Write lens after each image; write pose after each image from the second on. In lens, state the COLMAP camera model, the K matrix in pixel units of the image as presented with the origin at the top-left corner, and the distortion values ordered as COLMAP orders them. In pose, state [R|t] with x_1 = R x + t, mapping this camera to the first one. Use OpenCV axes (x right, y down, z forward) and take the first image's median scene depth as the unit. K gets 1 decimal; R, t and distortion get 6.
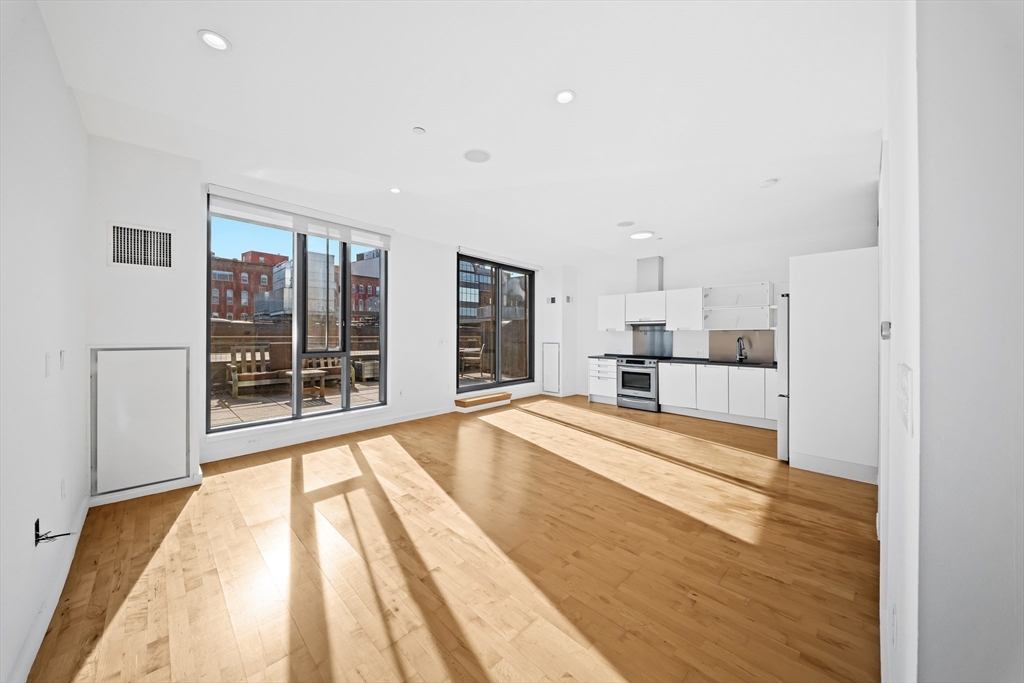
lens RADIAL K [[359.2, 0, 508.7], [0, 359.2, 329.3], [0, 0, 1]] dist [-0.000433, -0.002391]
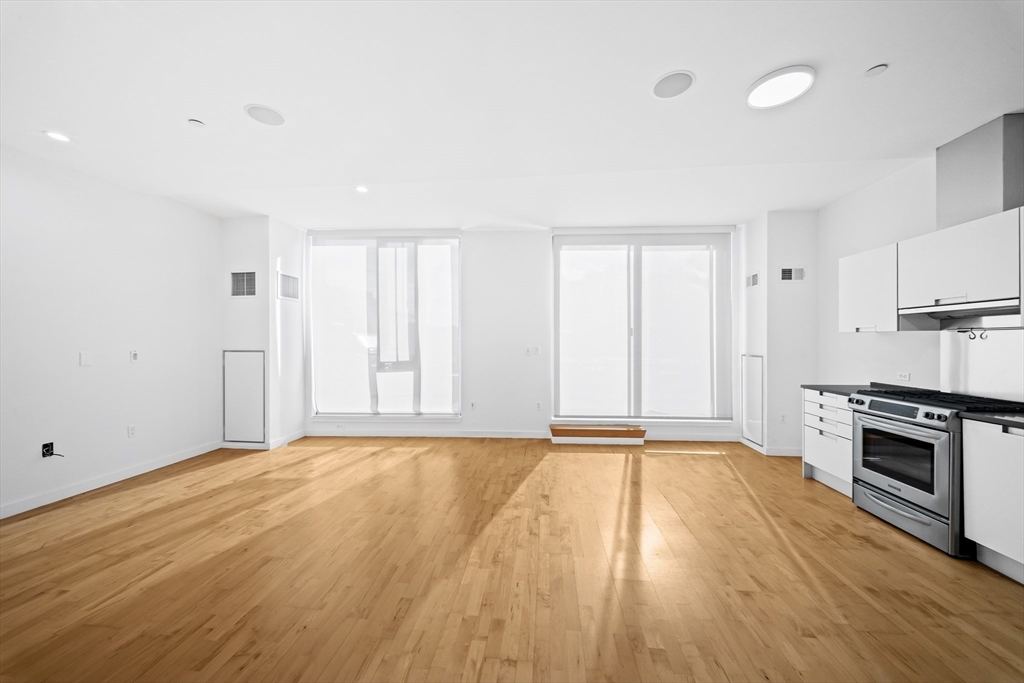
lens RADIAL K [[359.2, 0, 507.6], [0, 359.2, 338.2], [0, 0, 1]] dist [-0.000433, -0.002391]
pose [[0.627653, -0.010142, -0.778427, 0.484238], [0.013477, 0.999907, -0.002161, 0.010375], [0.778377, -0.009135, 0.627731, 0.517167]]
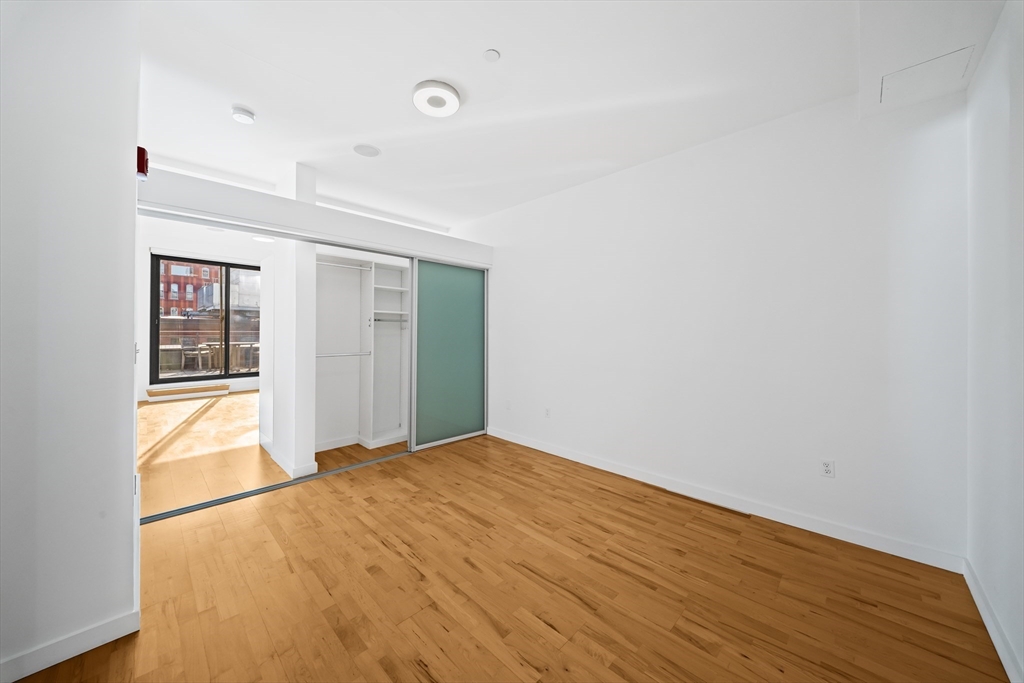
lens RADIAL K [[359.2, 0, 506.1], [0, 359.2, 336.7], [0, 0, 1]] dist [-0.000433, -0.002391]
pose [[0.999945, 0.001653, 0.010337, 1.091493], [-0.001984, 0.999483, 0.032087, -0.001243], [-0.010278, -0.032105, 0.999432, -0.096508]]
